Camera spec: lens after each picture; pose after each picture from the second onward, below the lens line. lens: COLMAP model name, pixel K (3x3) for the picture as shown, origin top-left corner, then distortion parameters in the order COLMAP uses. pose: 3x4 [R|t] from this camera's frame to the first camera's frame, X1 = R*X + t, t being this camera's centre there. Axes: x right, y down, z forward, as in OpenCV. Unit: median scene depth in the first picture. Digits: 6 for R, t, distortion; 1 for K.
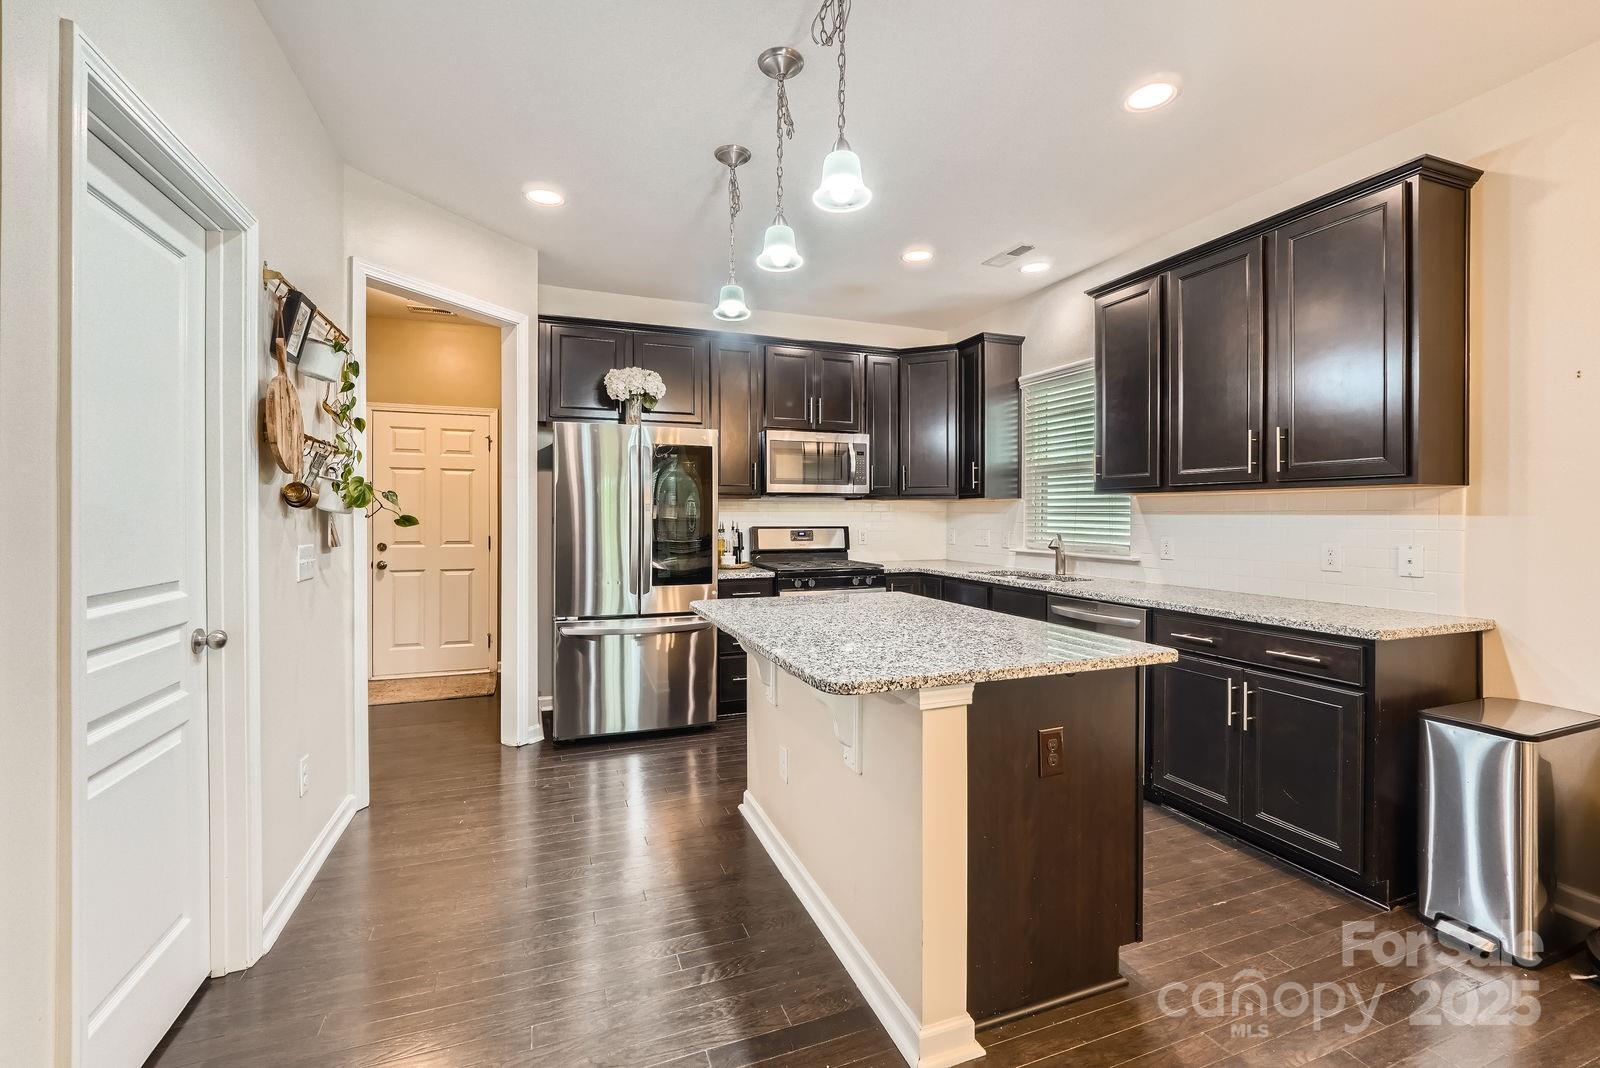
lens RADIAL K [[681.1, 0, 800.4], [0, 681.1, 514.9], [0, 0, 1]] dist [-0.021939, 0.009715]
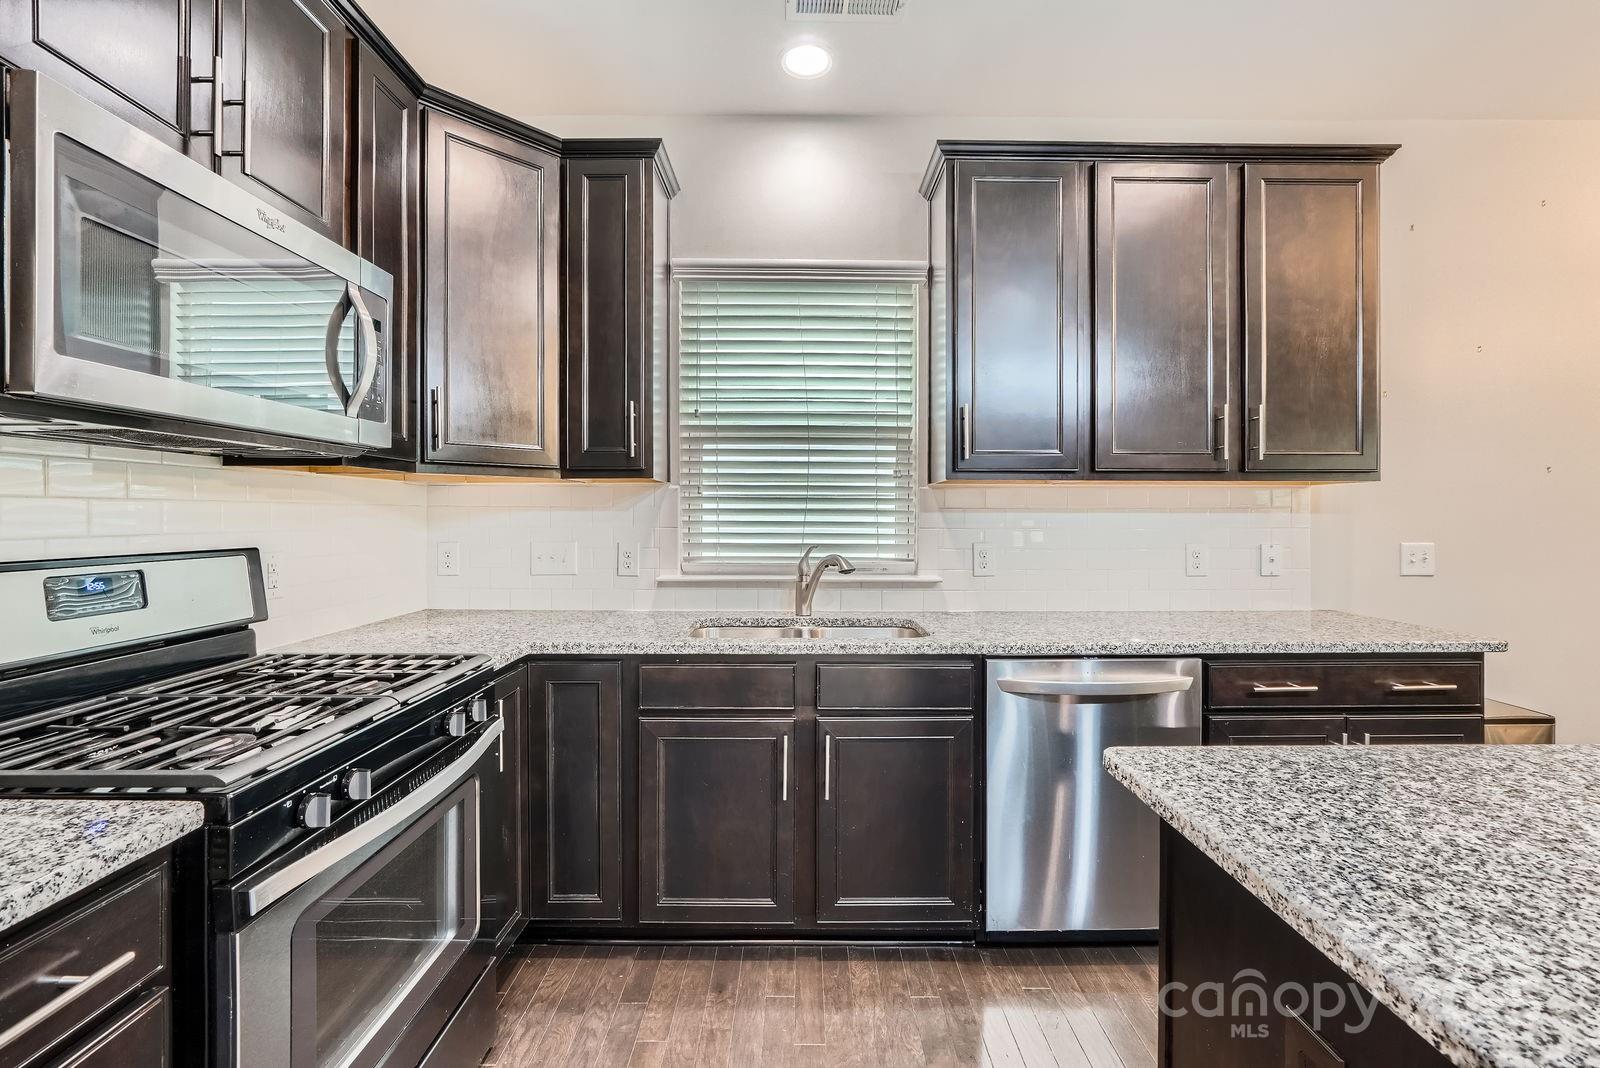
lens RADIAL K [[681.1, 0, 800.4], [0, 681.1, 514.9], [0, 0, 1]] dist [-0.021939, 0.009715]
pose [[0.354323, -0.000524, 0.935123, -0.162108], [-0.000696, 0.999999, 0.000825, 0.001236], [-0.935123, -0.000943, 0.354323, 0.788403]]
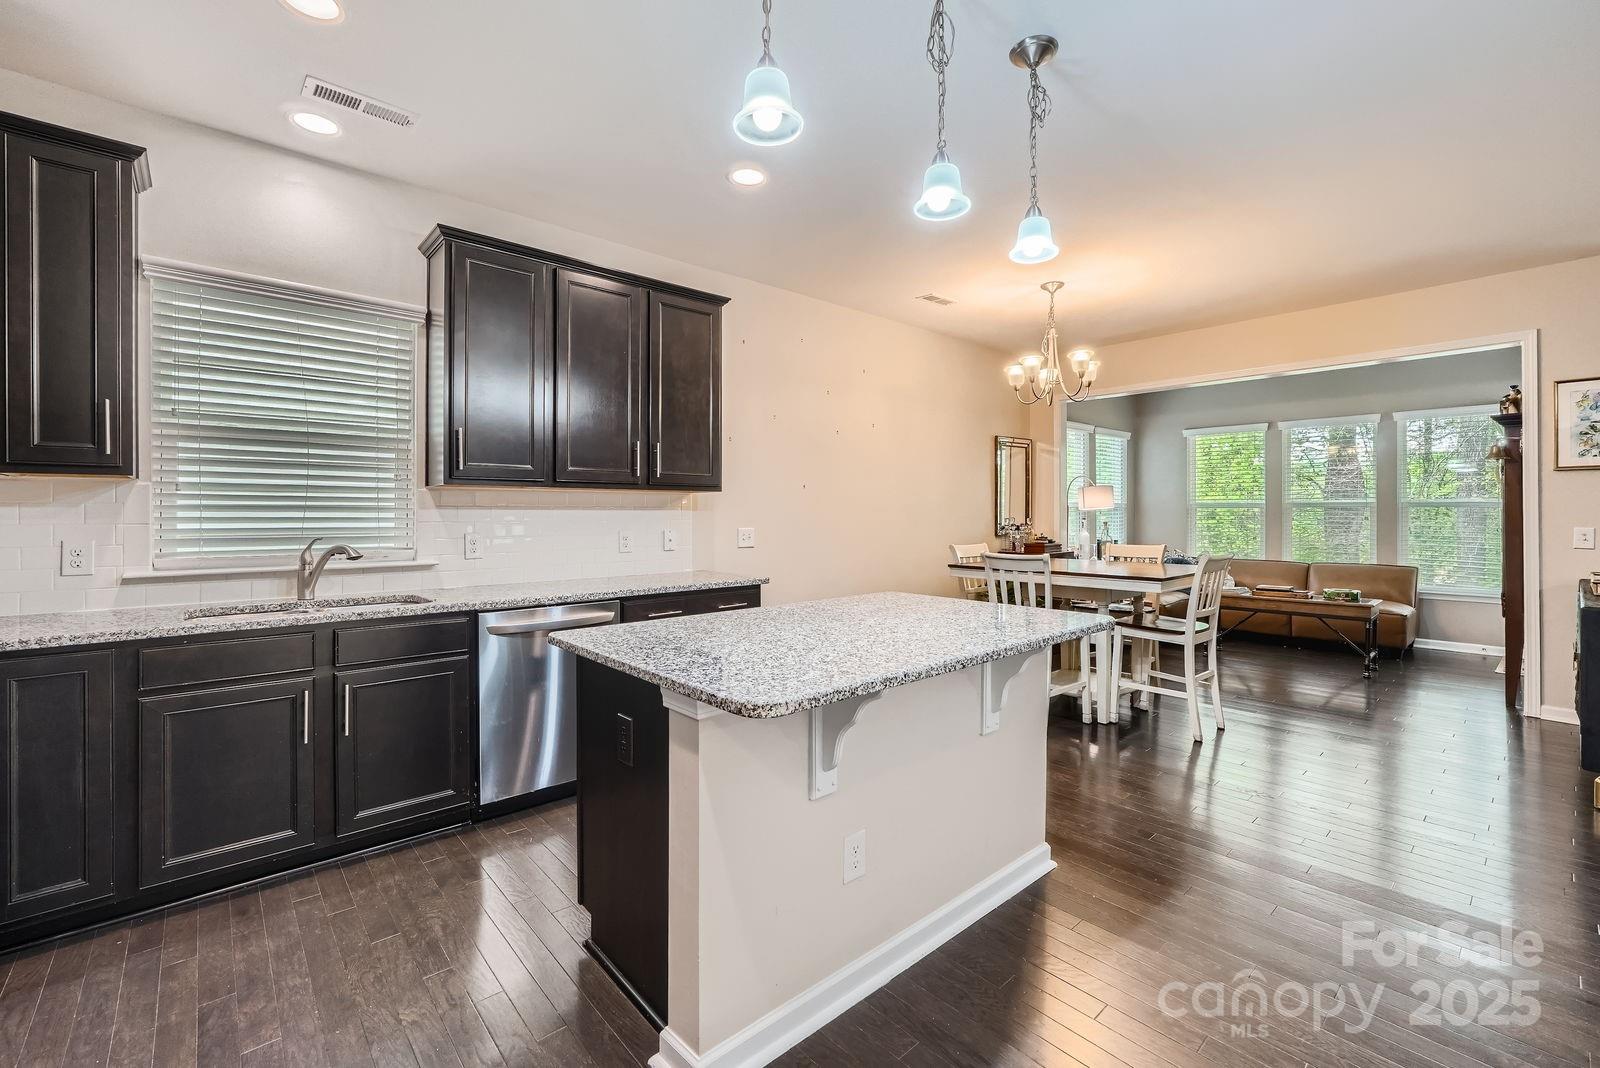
lens RADIAL K [[681.1, 0, 800.4], [0, 681.1, 514.9], [0, 0, 1]] dist [-0.021939, 0.009715]
pose [[-0.354966, -0.004570, 0.934868, -0.399888], [-0.000341, 0.999989, 0.004759, 0.001916], [-0.934879, 0.001370, -0.354964, 0.775594]]
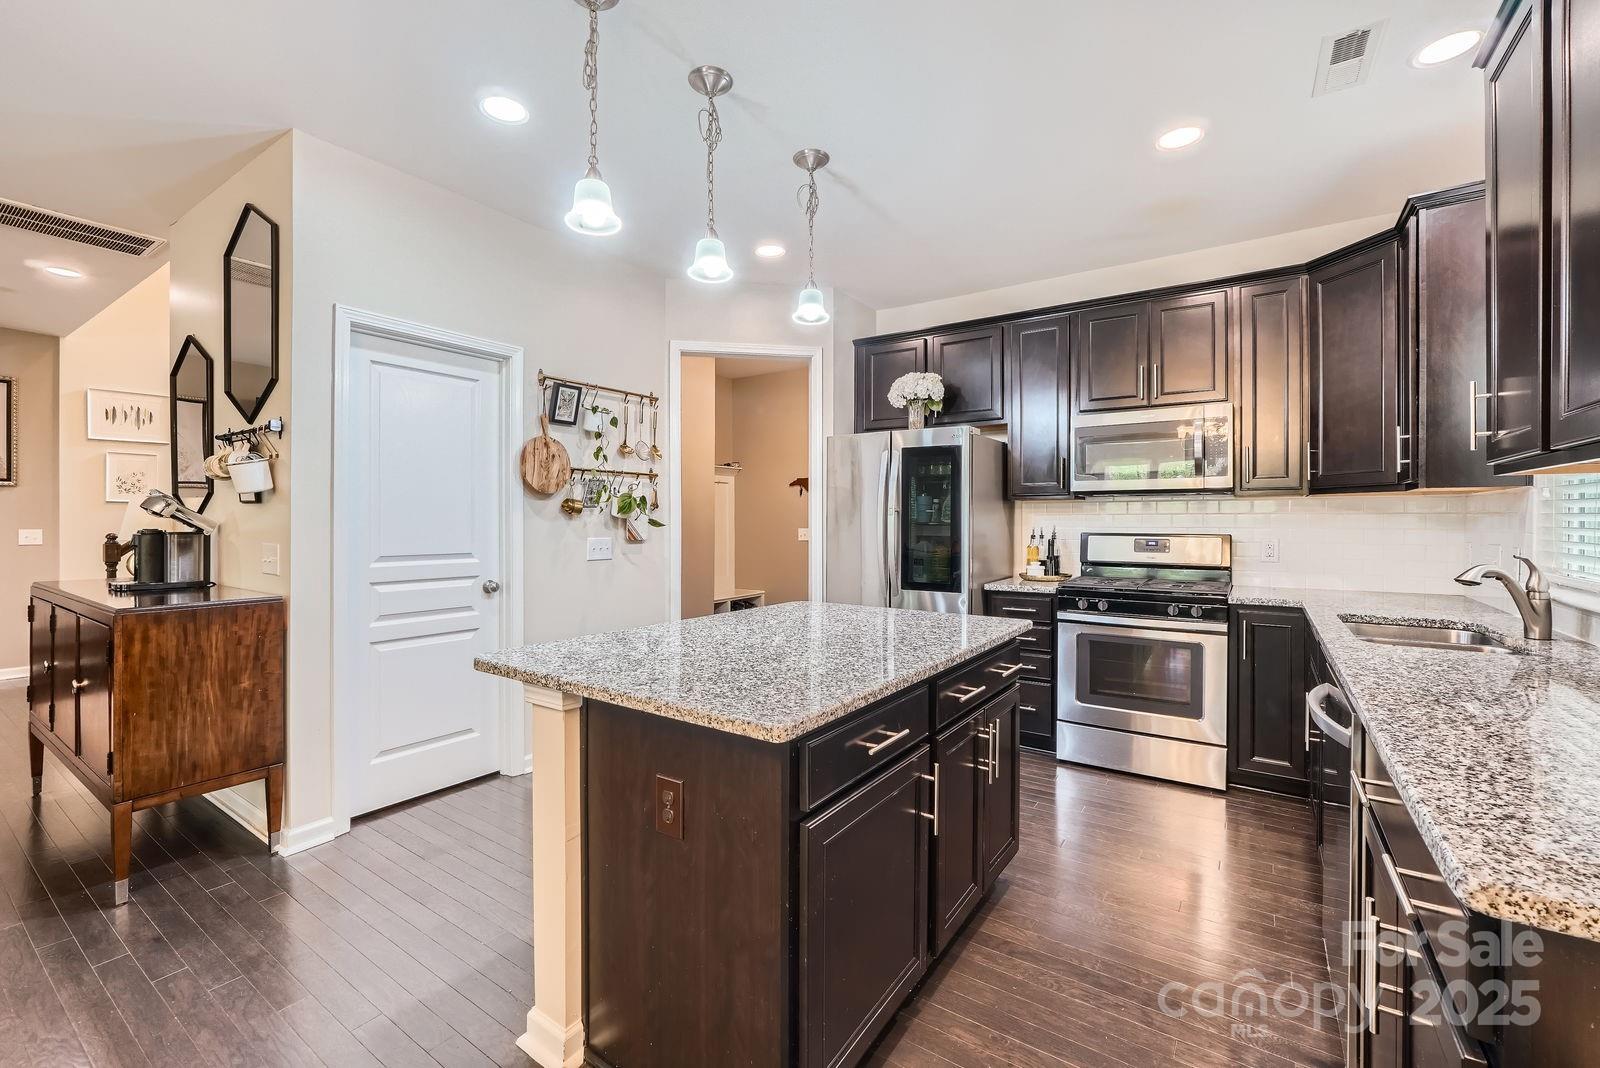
lens RADIAL K [[681.1, 0, 800.4], [0, 681.1, 514.9], [0, 0, 1]] dist [-0.021939, 0.009715]
pose [[0.562133, -0.005156, -0.827031, 0.482248], [-0.000411, 0.999979, -0.006514, 0.001292], [0.827047, 0.004001, 0.562119, 0.284263]]
